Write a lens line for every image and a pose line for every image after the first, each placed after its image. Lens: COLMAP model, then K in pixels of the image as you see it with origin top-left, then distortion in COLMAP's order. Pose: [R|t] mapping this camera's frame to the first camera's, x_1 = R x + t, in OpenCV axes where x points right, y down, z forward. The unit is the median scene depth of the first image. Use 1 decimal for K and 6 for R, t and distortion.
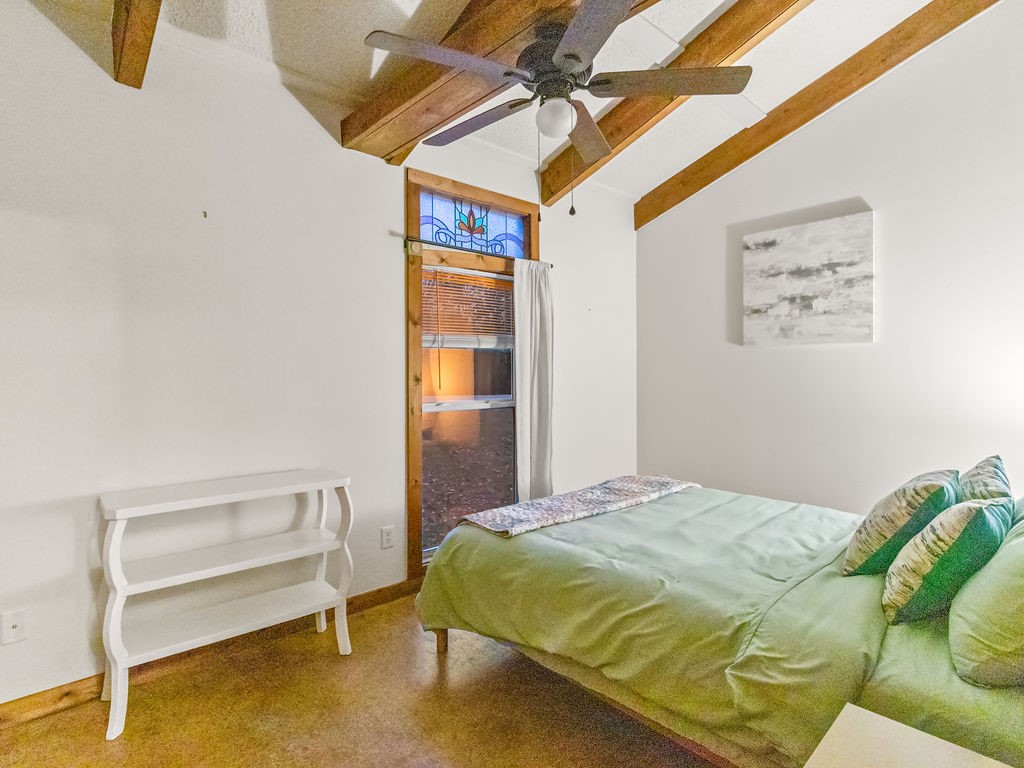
lens RADIAL K [[534.6, 0, 509.5], [0, 534.6, 383.8], [0, 0, 1]] dist [0.001805, 0.001213]
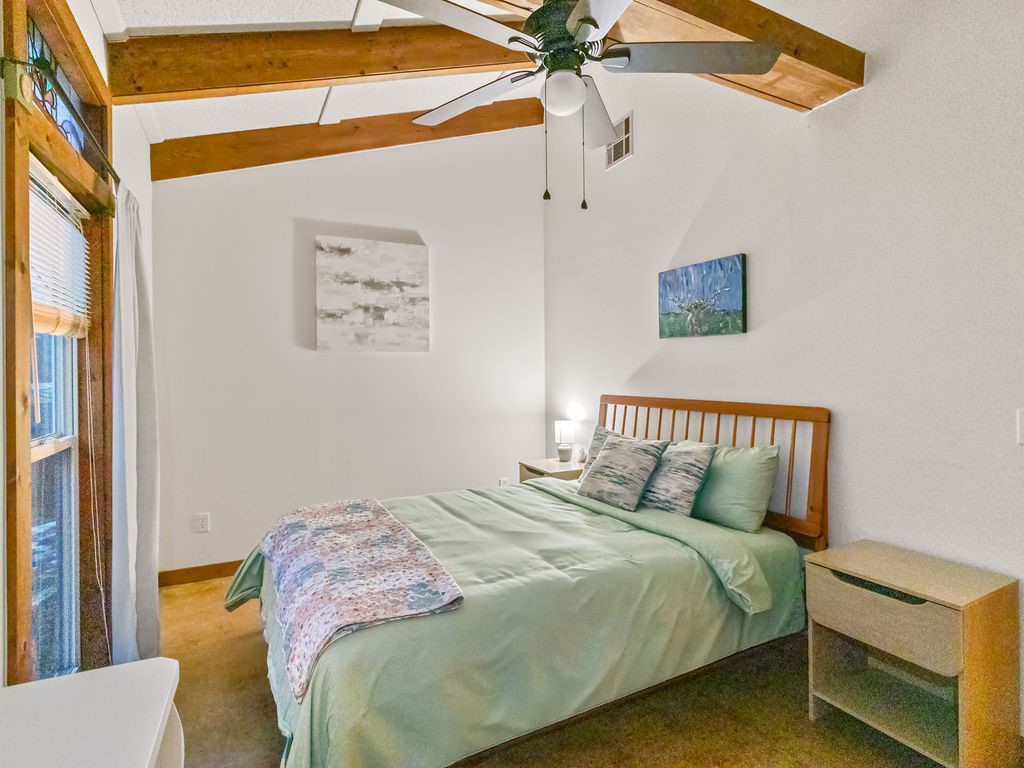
lens RADIAL K [[534.6, 0, 511.4], [0, 534.6, 376.4], [0, 0, 1]] dist [0.001805, 0.001213]
pose [[0.255260, -0.007579, 0.966843, -0.445080], [0.034504, 0.999404, -0.001275, -0.013019], [-0.966257, 0.033685, 0.255370, 0.483320]]
